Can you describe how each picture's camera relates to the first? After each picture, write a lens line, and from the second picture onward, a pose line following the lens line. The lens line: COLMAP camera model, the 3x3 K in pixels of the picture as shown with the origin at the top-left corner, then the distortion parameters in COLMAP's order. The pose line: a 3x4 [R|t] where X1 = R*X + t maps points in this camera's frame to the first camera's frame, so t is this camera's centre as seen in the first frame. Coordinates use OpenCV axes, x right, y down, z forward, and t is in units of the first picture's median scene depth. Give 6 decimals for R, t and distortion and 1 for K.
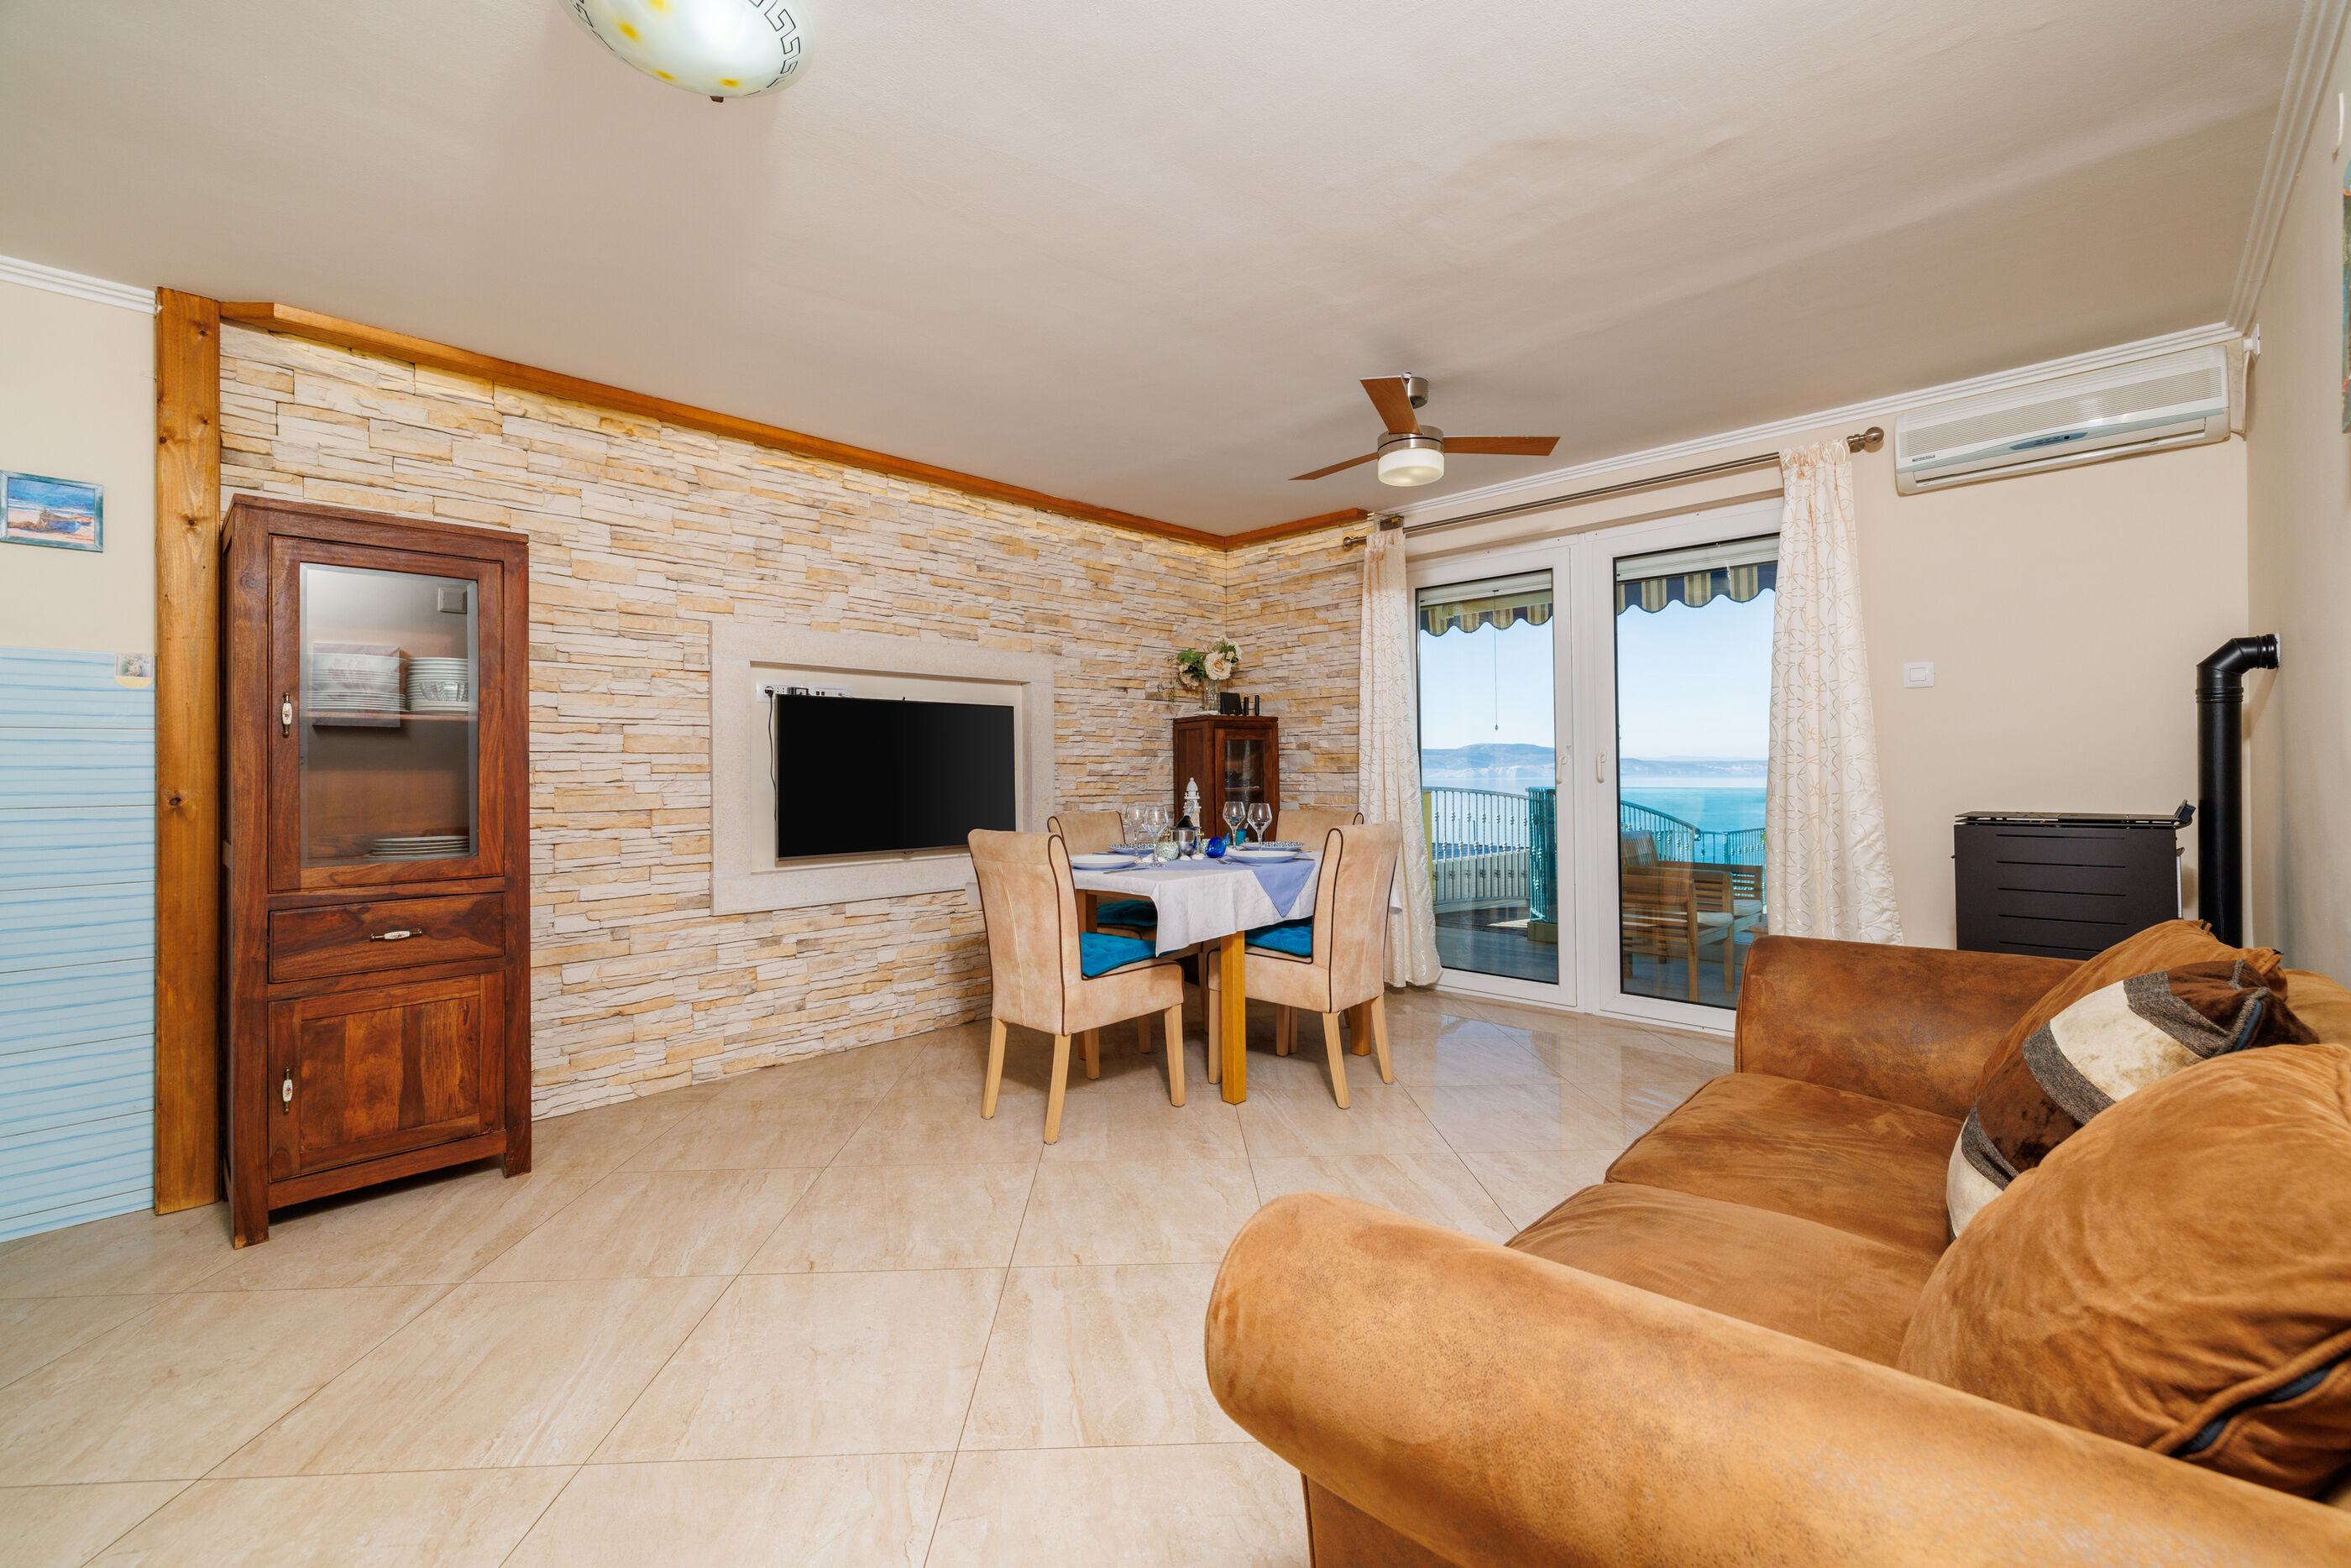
lens RADIAL K [[986.7, 0, 1179.2], [0, 986.7, 756.1], [0, 0, 1]] dist [0.000903, 0.000792]
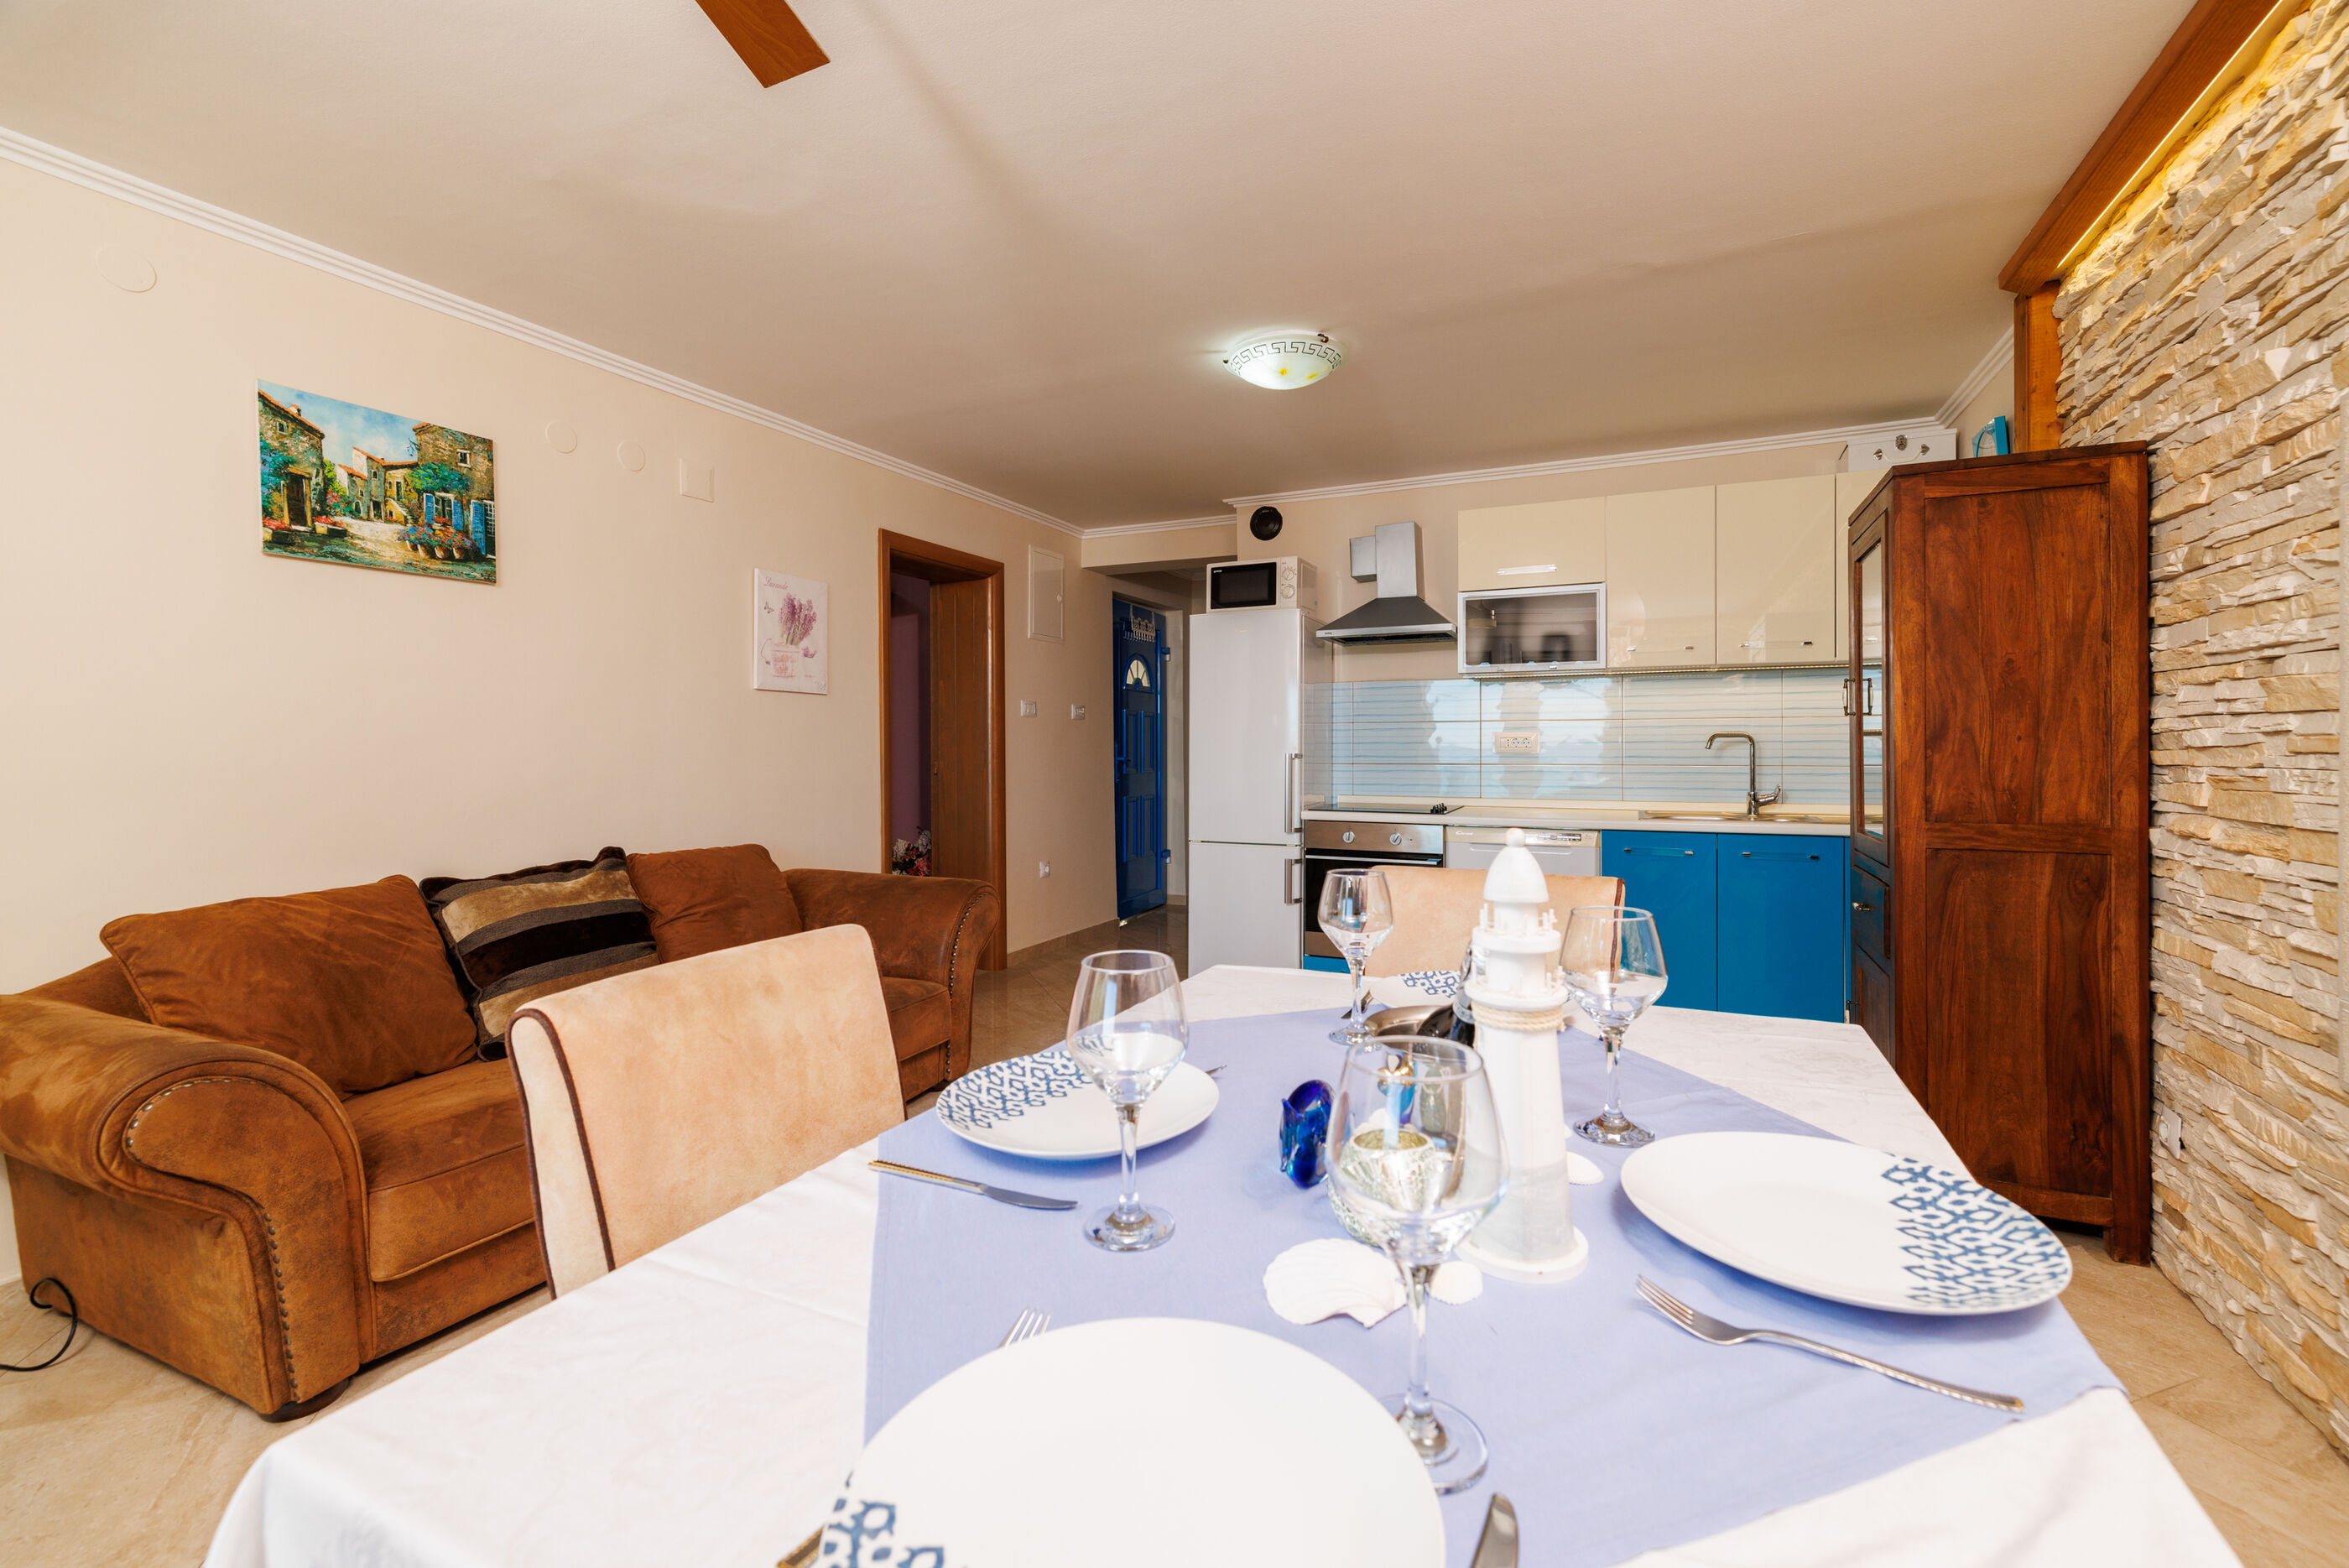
lens RADIAL K [[1002.0, 0, 1196.7], [0, 1002.0, 747.6], [0, 0, 1]] dist [0.003323, -0.000582]
pose [[-0.948410, 0.016190, -0.316634, 0.124376], [0.020363, 0.999744, -0.009872, 0.007289], [0.316393, -0.015810, -0.948496, 1.149200]]
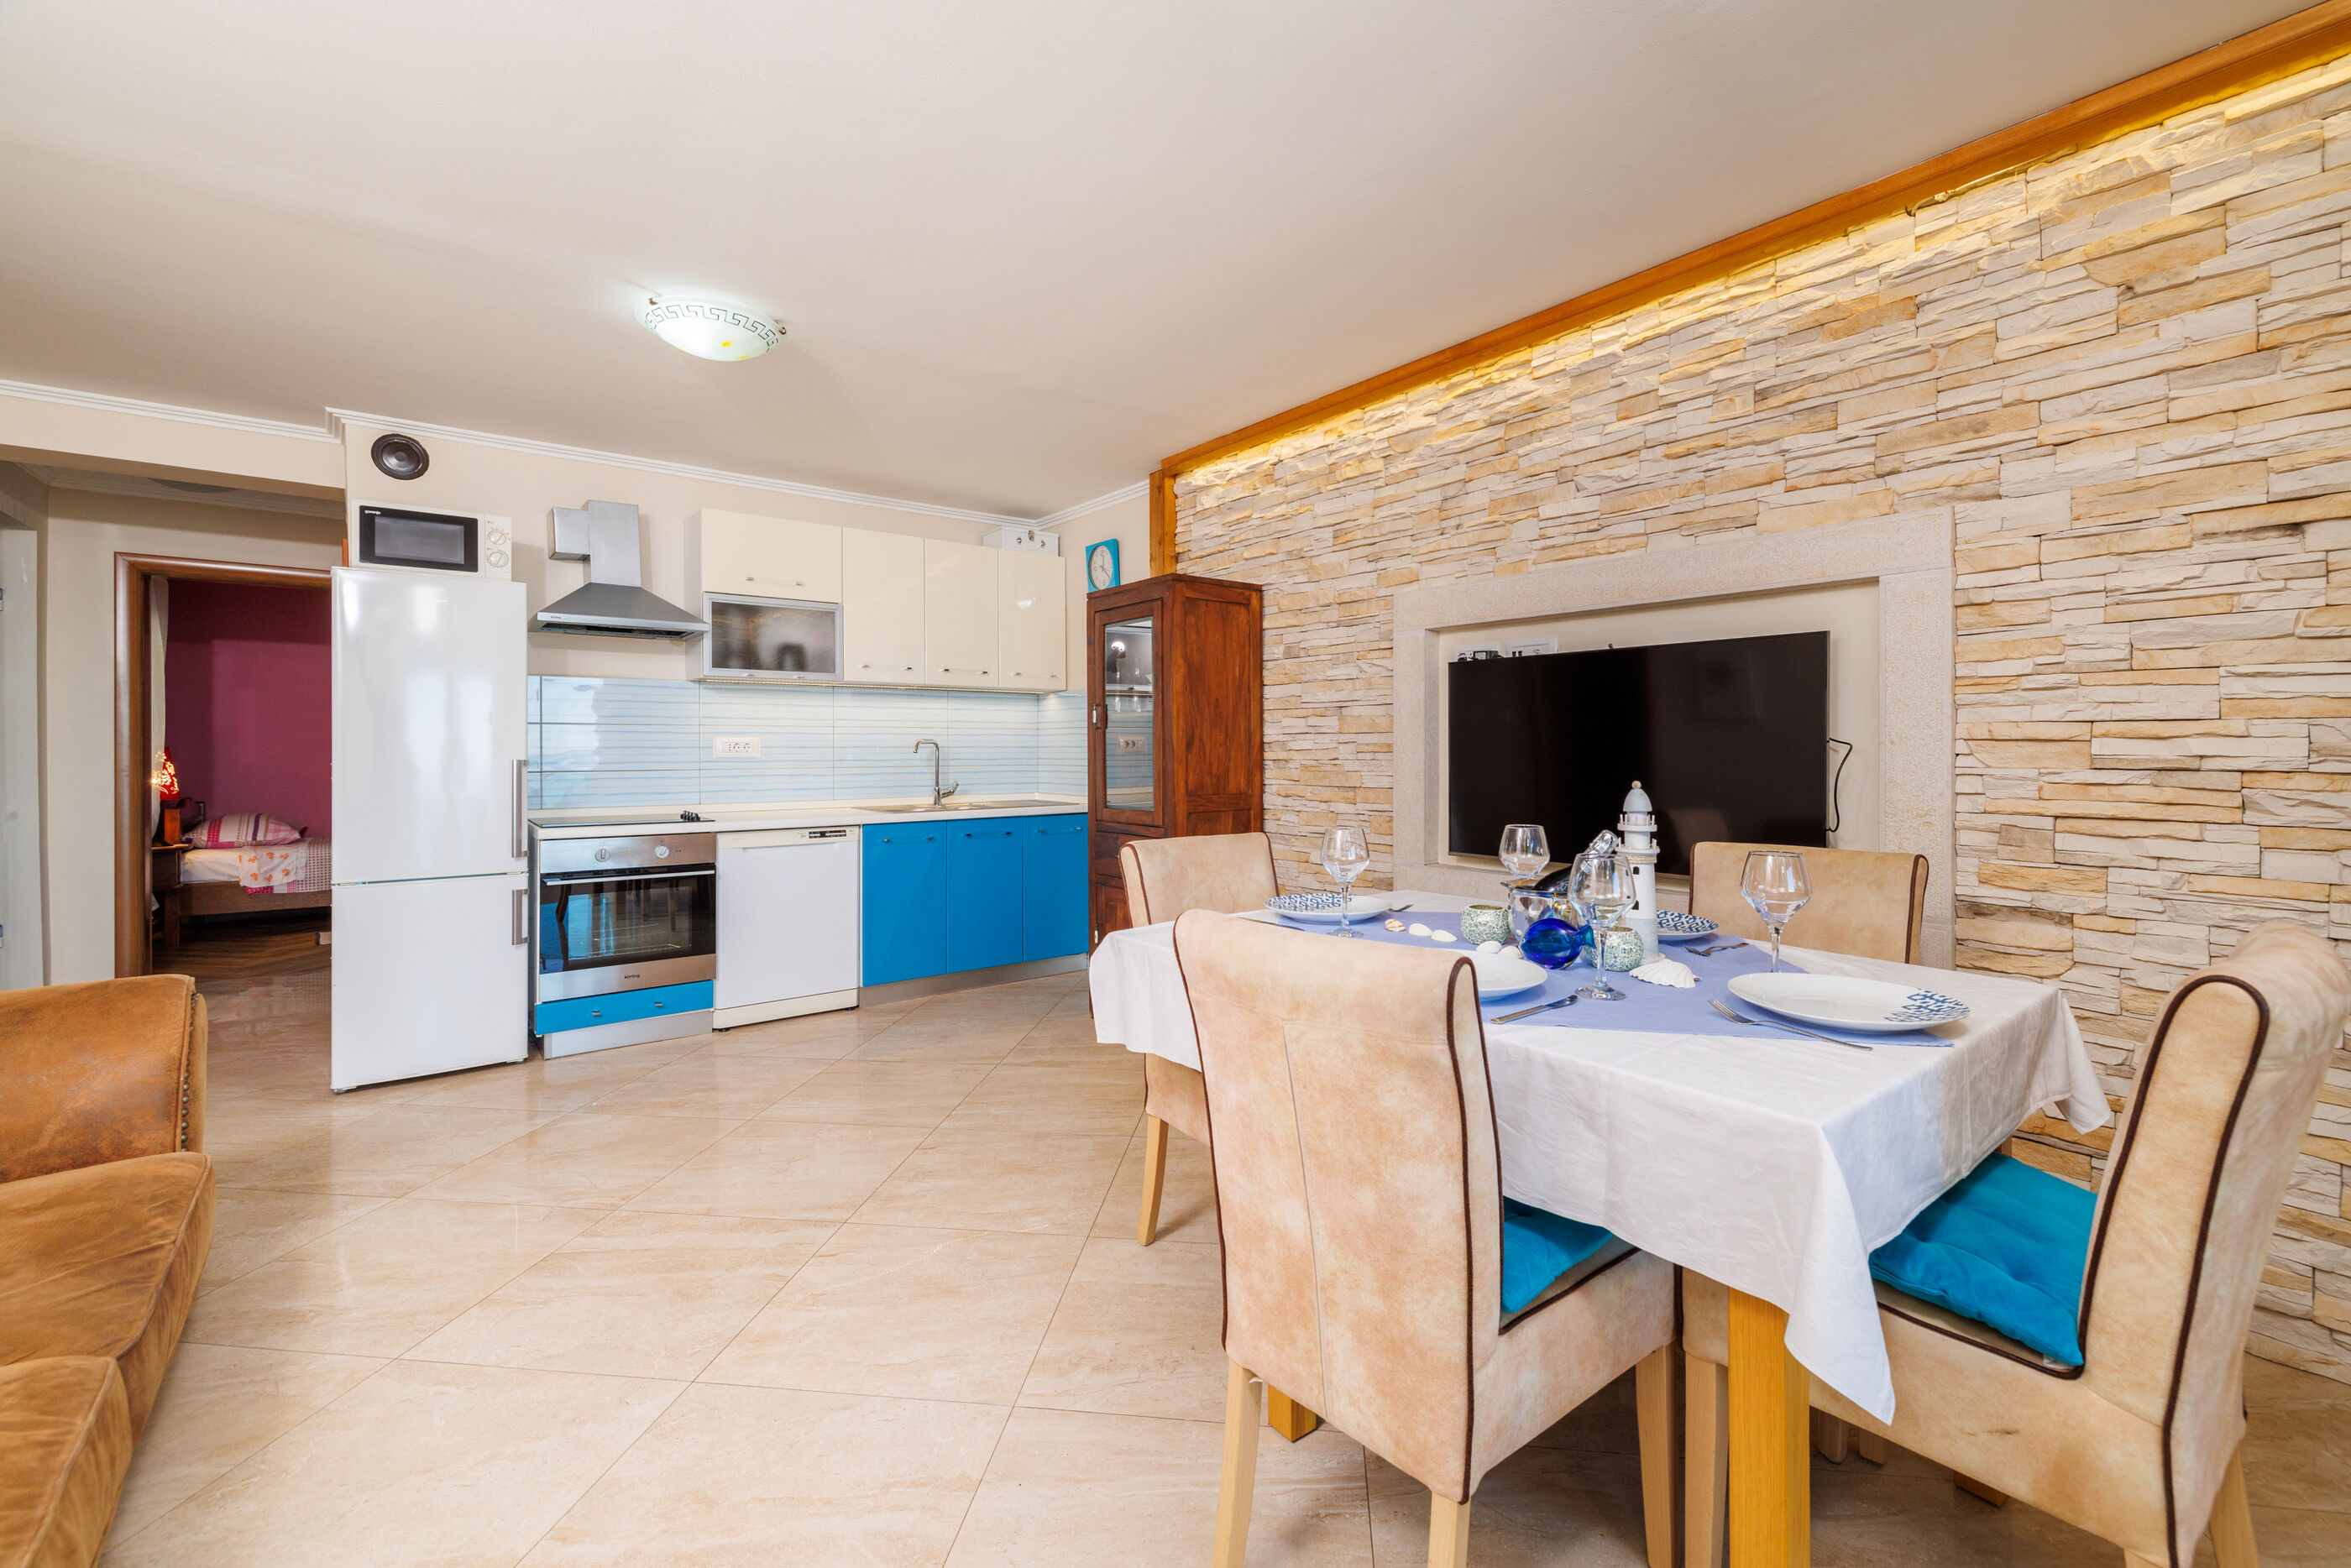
lens RADIAL K [[986.7, 0, 1179.9], [0, 986.7, 748.1], [0, 0, 1]] dist [0.000903, 0.000792]
pose [[-0.148421, 0.012306, -0.988848, 0.464334], [0.020858, 0.999739, 0.009311, -0.000919], [0.988704, -0.019243, -0.148639, 0.855540]]
